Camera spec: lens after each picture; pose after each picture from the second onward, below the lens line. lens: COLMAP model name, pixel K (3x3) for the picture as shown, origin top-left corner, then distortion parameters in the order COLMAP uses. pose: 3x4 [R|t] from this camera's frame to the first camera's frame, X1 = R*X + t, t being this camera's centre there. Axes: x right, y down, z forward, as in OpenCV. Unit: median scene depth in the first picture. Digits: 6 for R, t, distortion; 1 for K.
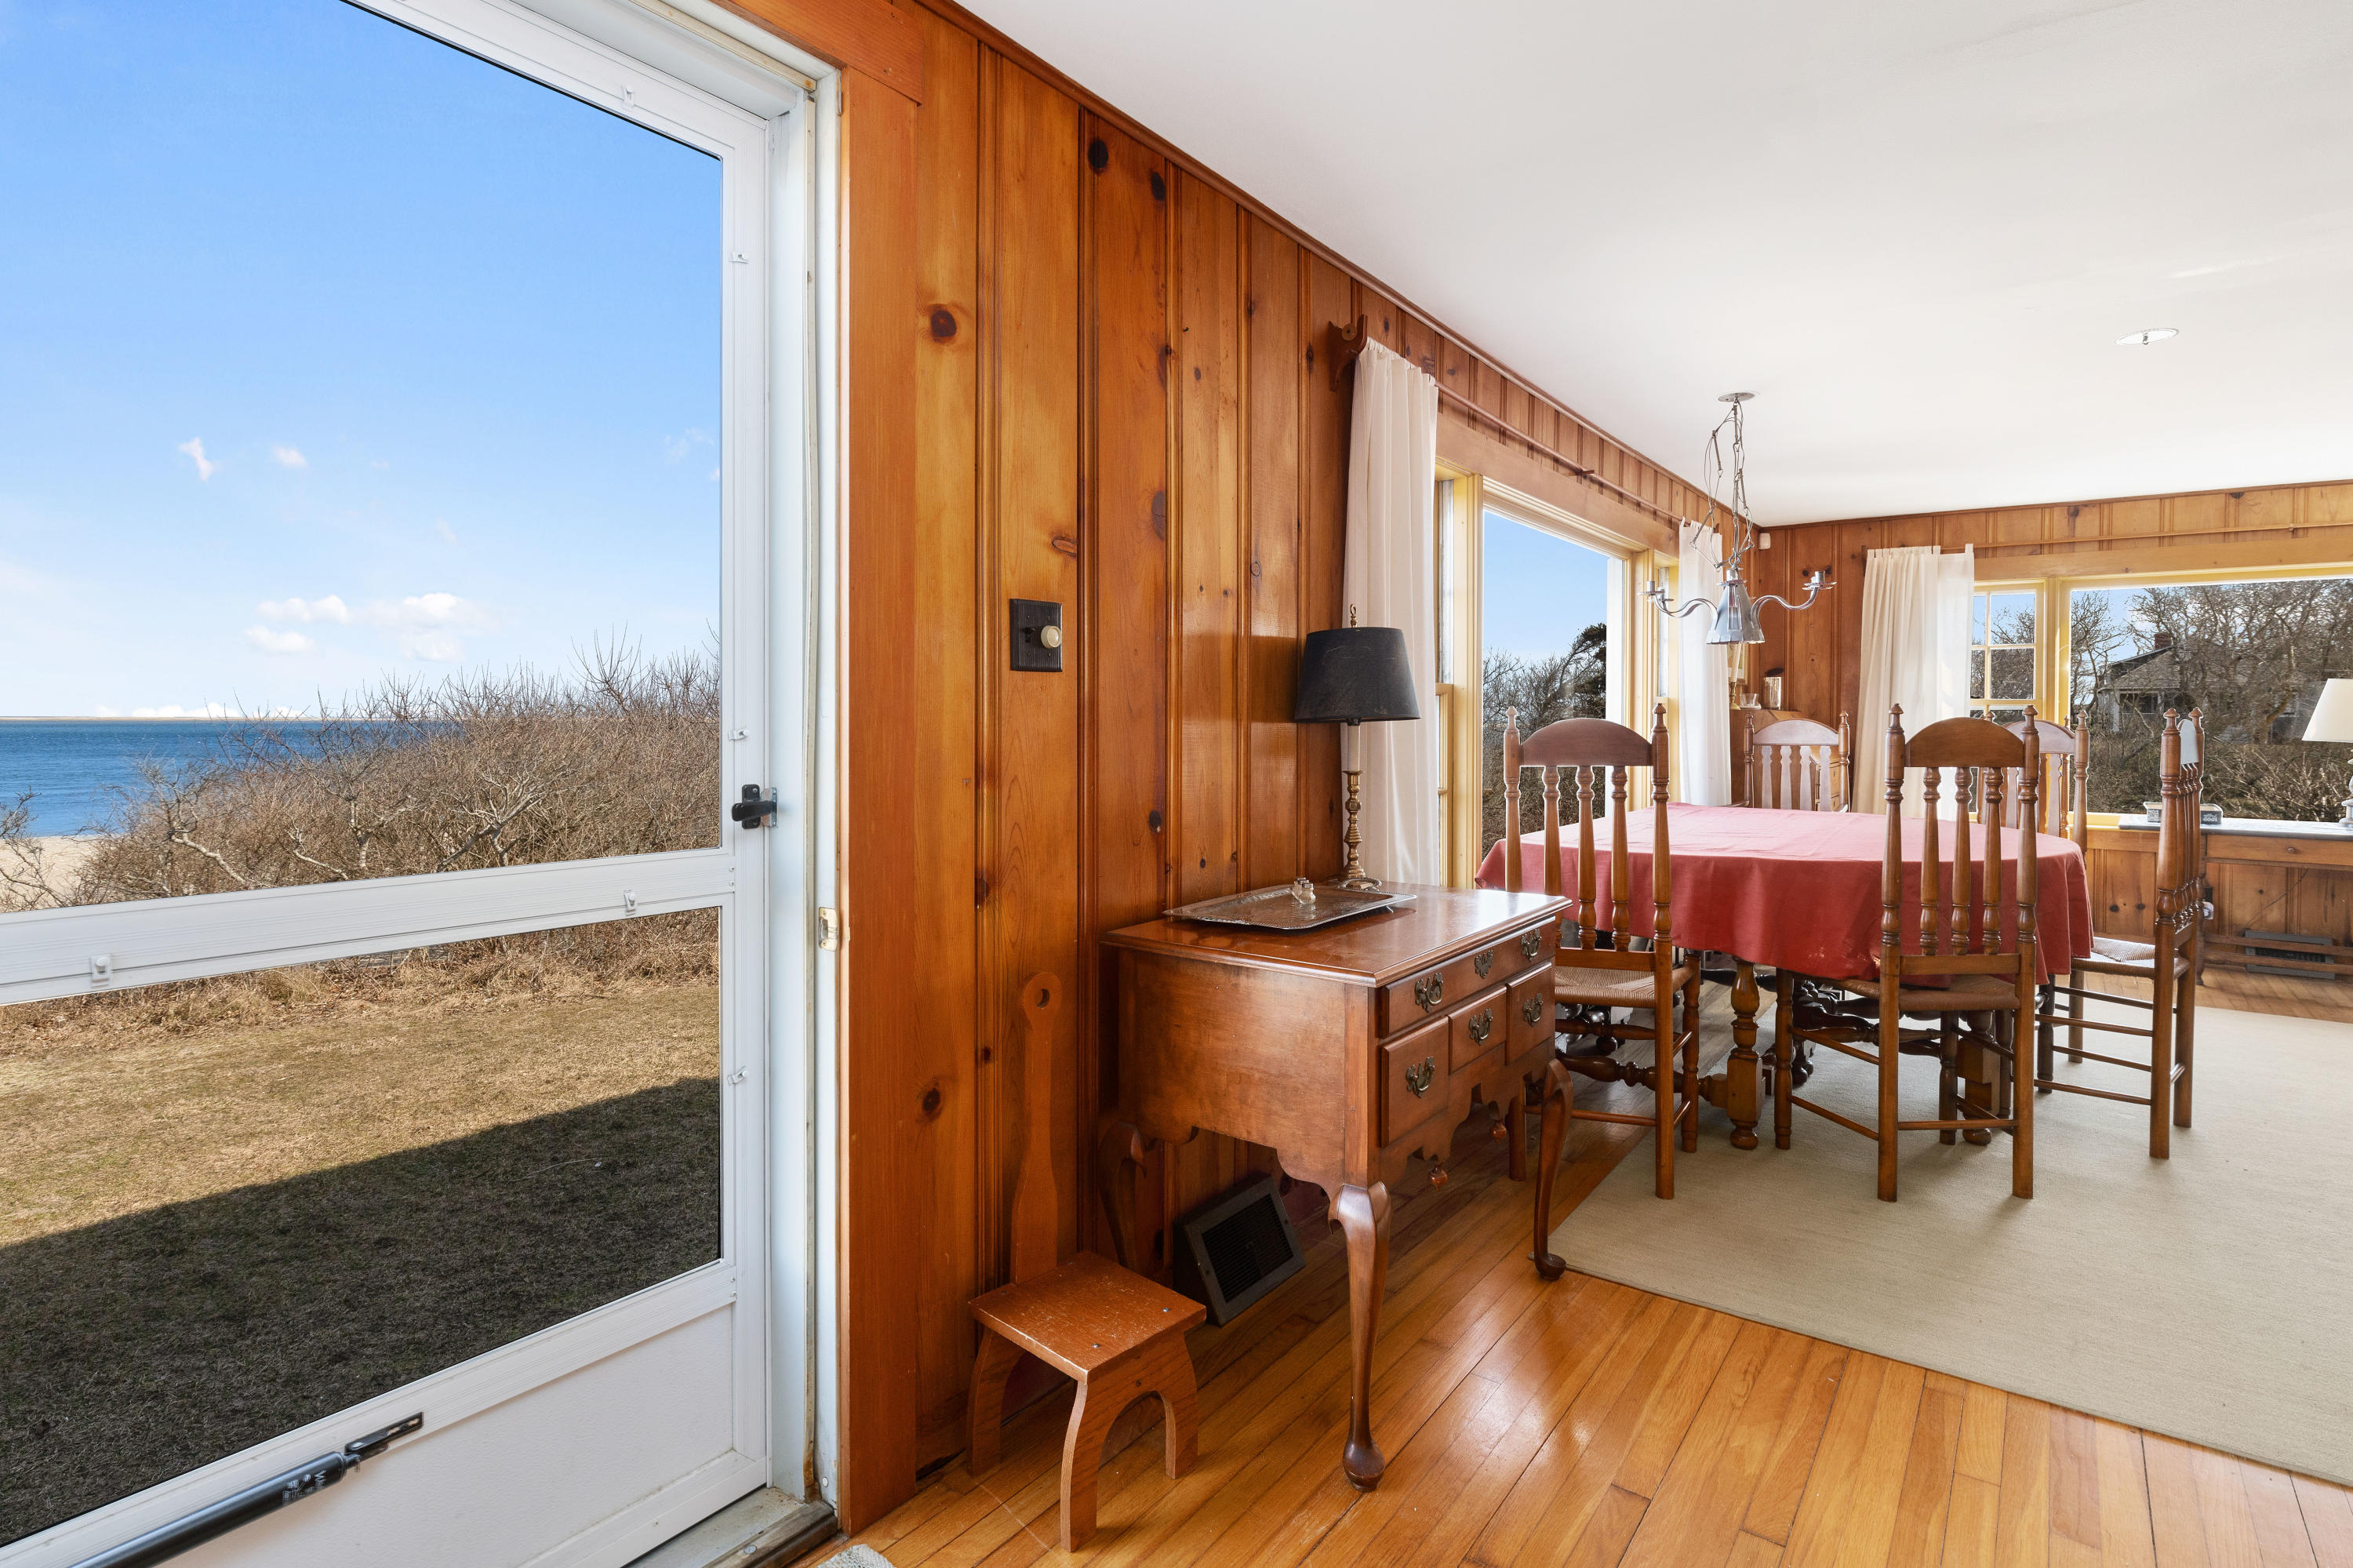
lens RADIAL K [[1138.9, 0, 1188.7], [0, 1138.9, 748.4], [0, 0, 1]] dist [0.000553, 0.000263]
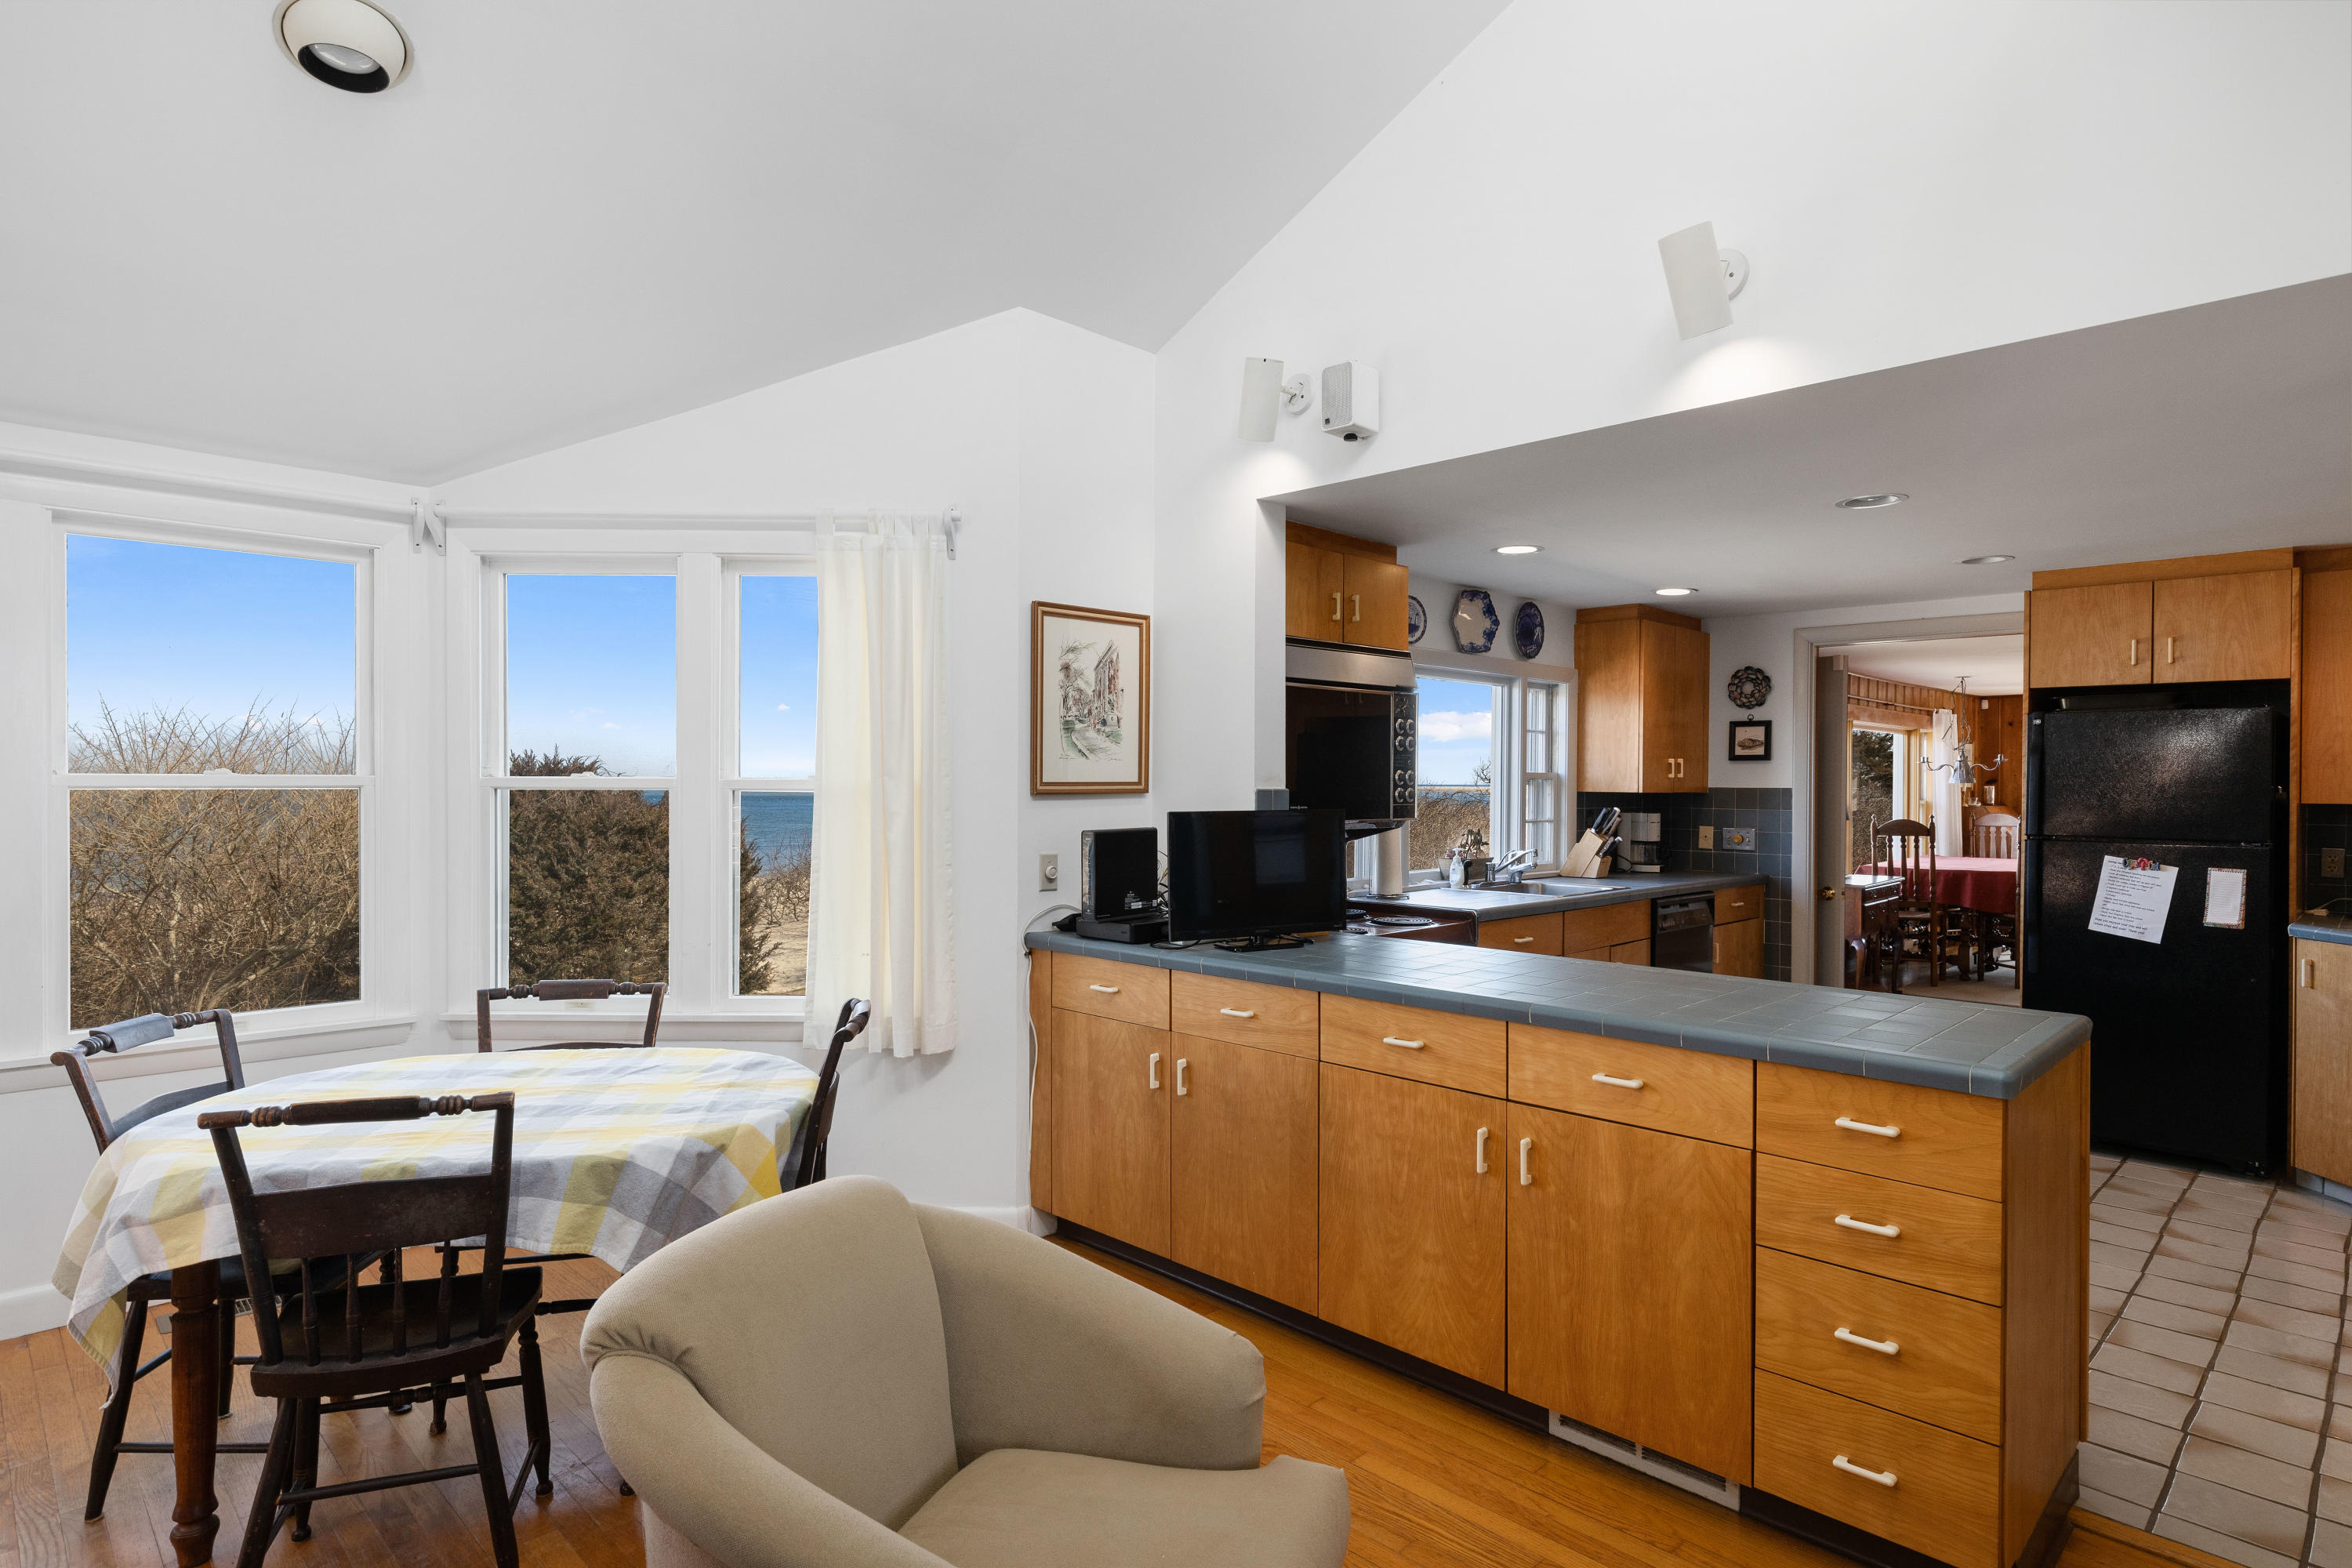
lens RADIAL K [[1229.0, 0, 1176.0], [0, 1229.0, 784.0], [0, 0, 1]] dist [-0.001125, -0.000111]
pose [[0.990983, 0.000415, -0.133989, -0.845092], [-0.003553, 0.999725, -0.023180, -0.030357], [0.133943, 0.023447, 0.990712, -1.852582]]
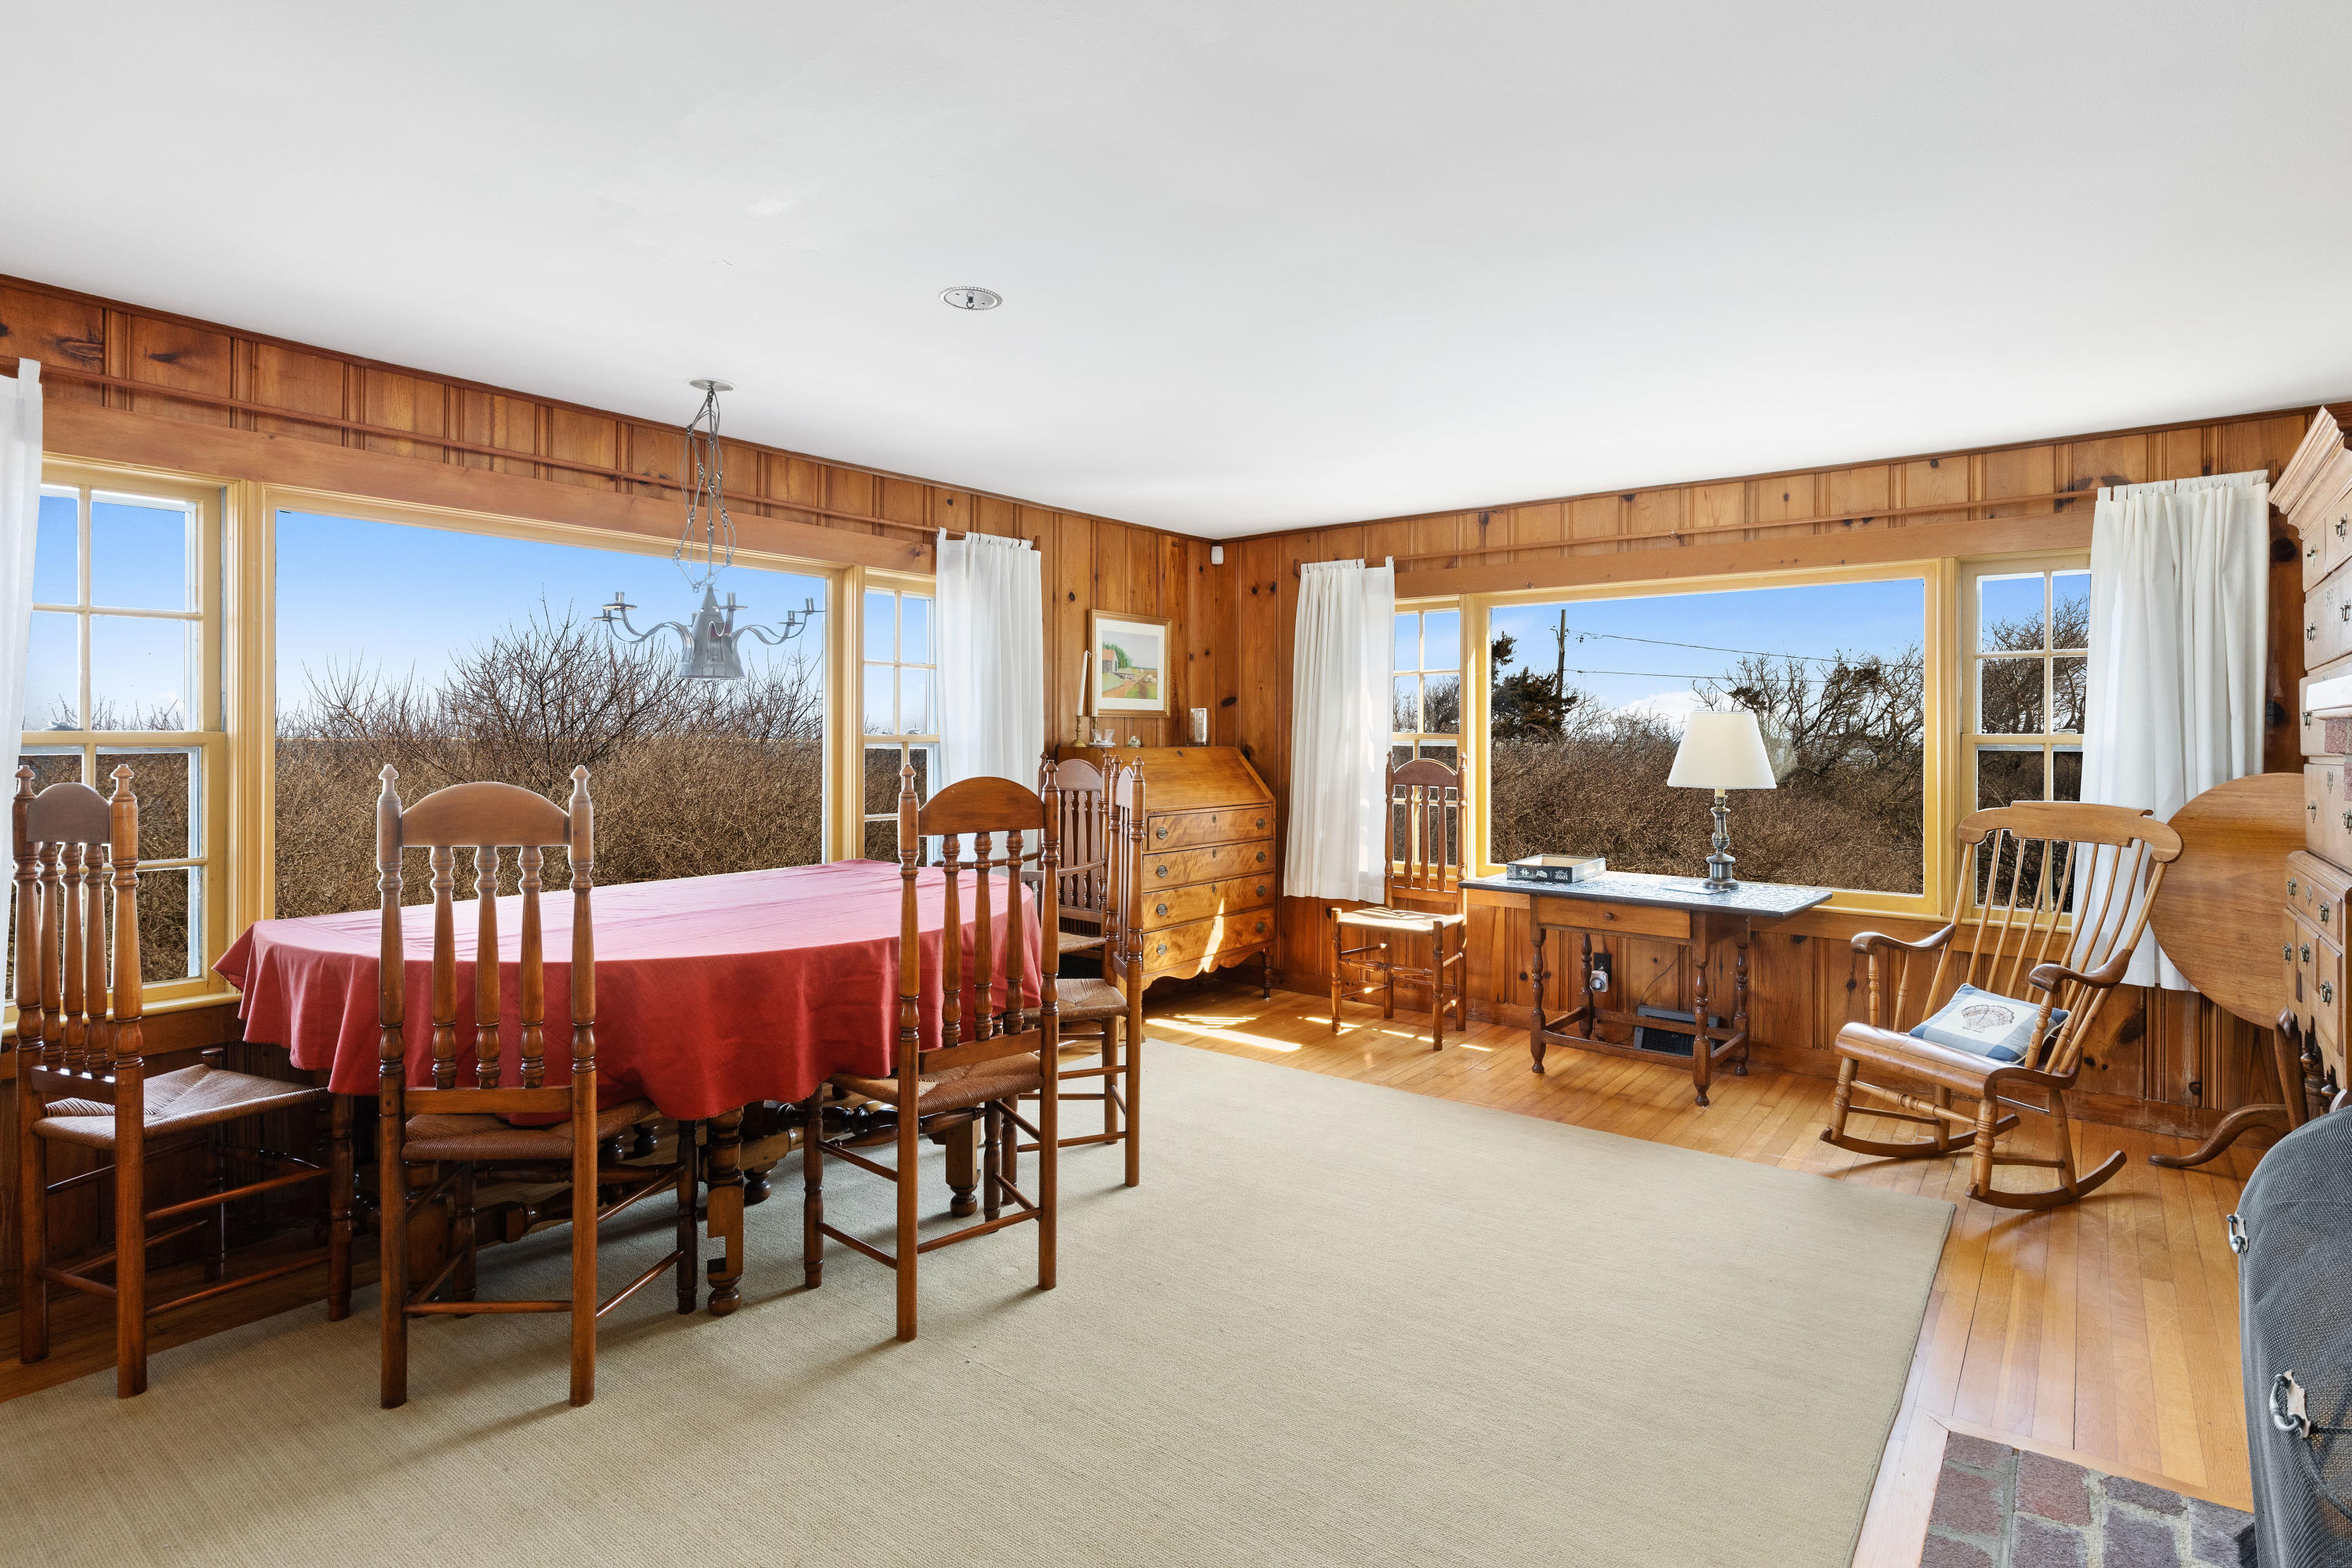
lens RADIAL K [[1156.6, 0, 1176.9], [0, 1156.6, 751.8], [0, 0, 1]] dist [-0.001300, -0.000084]
pose [[0.999303, -0.003307, -0.037195, 0.956658], [0.002734, 0.999877, -0.015444, -0.027418], [0.037241, 0.015331, 0.999189, 0.185108]]
